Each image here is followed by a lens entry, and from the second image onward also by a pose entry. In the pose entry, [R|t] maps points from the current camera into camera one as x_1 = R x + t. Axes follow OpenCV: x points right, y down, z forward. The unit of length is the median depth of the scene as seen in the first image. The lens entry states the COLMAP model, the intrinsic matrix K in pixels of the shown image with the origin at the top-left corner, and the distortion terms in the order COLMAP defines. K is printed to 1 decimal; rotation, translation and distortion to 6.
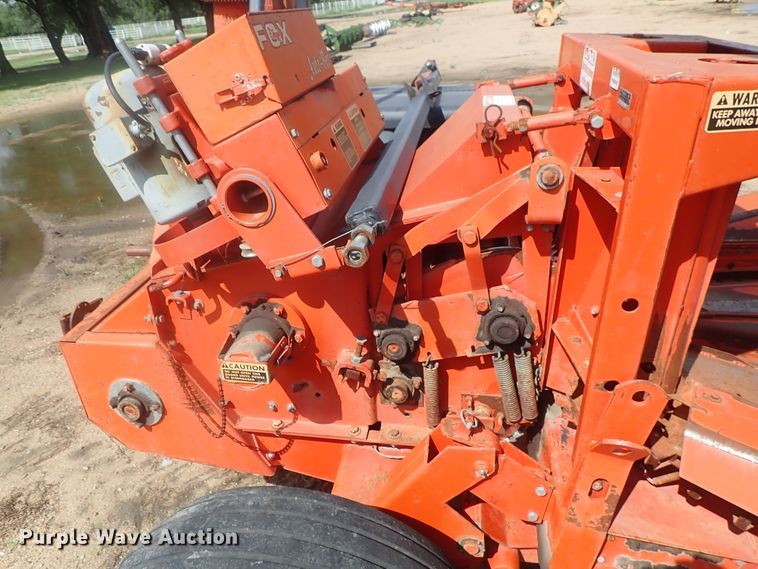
lens RADIAL K [[555.9, 0, 373.3], [0, 555.9, 279.3], [0, 0, 1]] dist [-0.000338, -0.007815]
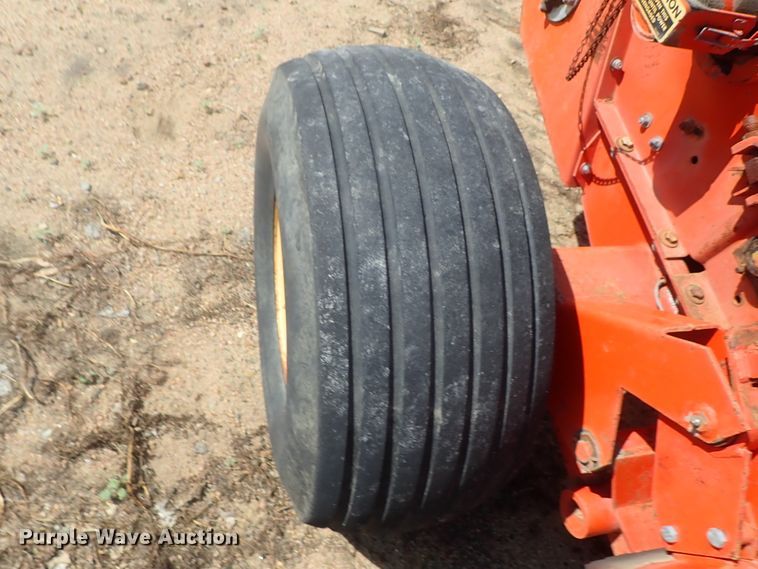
lens RADIAL K [[559.9, 0, 371.1], [0, 559.9, 281.7], [0, 0, 1]] dist [0.000285, -0.014314]
pose [[0.311116, 0.882826, -0.351889, 0.135625], [-0.624460, 0.469012, 0.624562, 0.105015], [0.716419, 0.025429, 0.697207, 0.289654]]
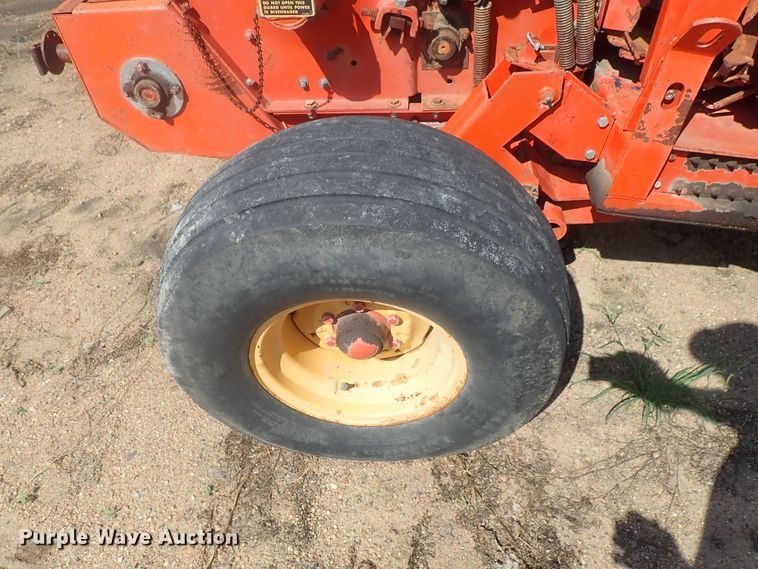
lens RADIAL K [[555.9, 0, 373.3], [0, 555.9, 279.3], [0, 0, 1]] dist [-0.000338, -0.007815]
pose [[0.995530, -0.076169, 0.055834, -0.147351], [0.055268, 0.949274, 0.309554, 0.266471], [-0.076581, -0.305085, 0.949241, 0.015125]]
